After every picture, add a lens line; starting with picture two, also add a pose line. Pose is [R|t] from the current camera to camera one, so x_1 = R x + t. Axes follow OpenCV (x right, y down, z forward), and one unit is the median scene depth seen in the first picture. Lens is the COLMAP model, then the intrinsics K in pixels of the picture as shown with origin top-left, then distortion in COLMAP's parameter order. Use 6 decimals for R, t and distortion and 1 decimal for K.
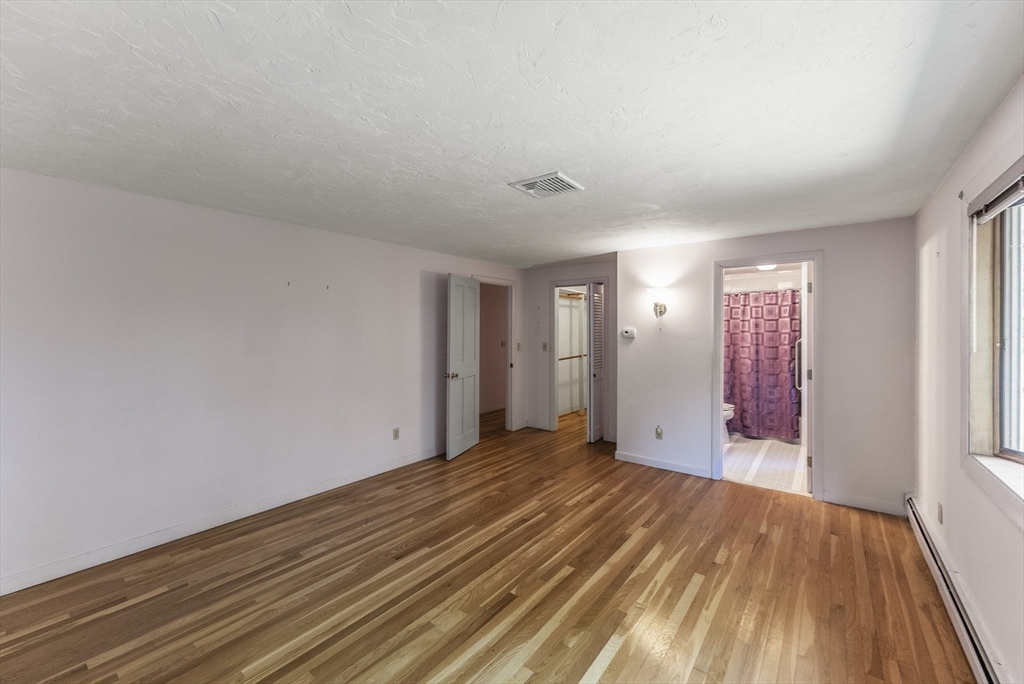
lens RADIAL K [[414.9, 0, 521.6], [0, 414.9, 333.4], [0, 0, 1]] dist [0.001662, -0.000165]
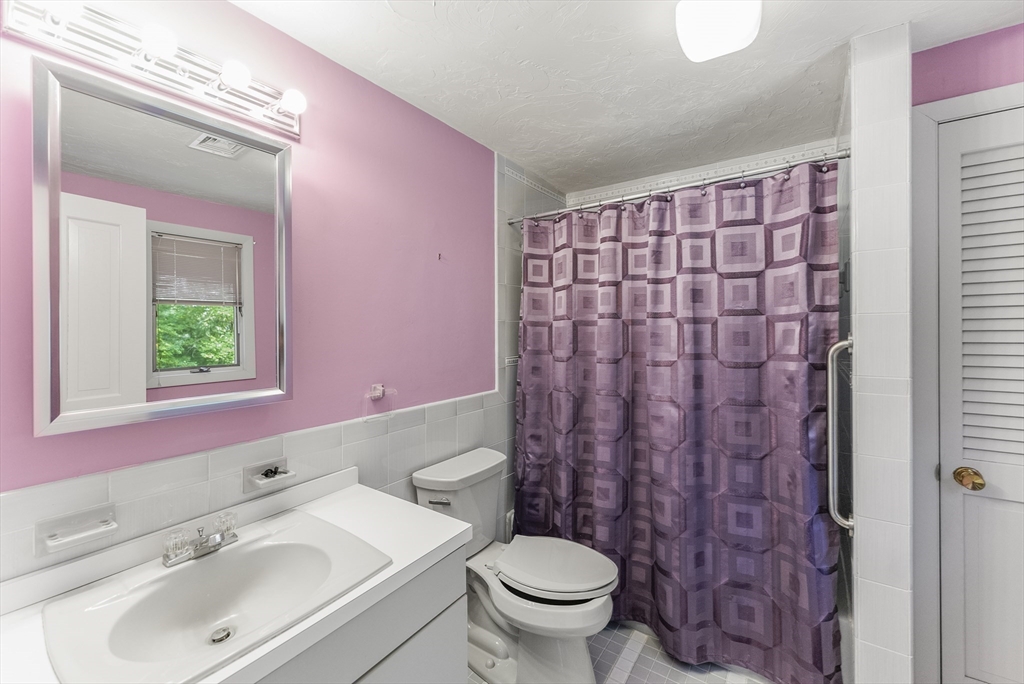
lens RADIAL K [[414.9, 0, 517.6], [0, 414.9, 331.6], [0, 0, 1]] dist [0.001662, -0.000165]
pose [[0.999376, -0.006721, 0.034662, 0.428265], [0.006768, 0.999976, -0.001245, 0.007905], [-0.034653, 0.001479, 0.999398, 0.704379]]
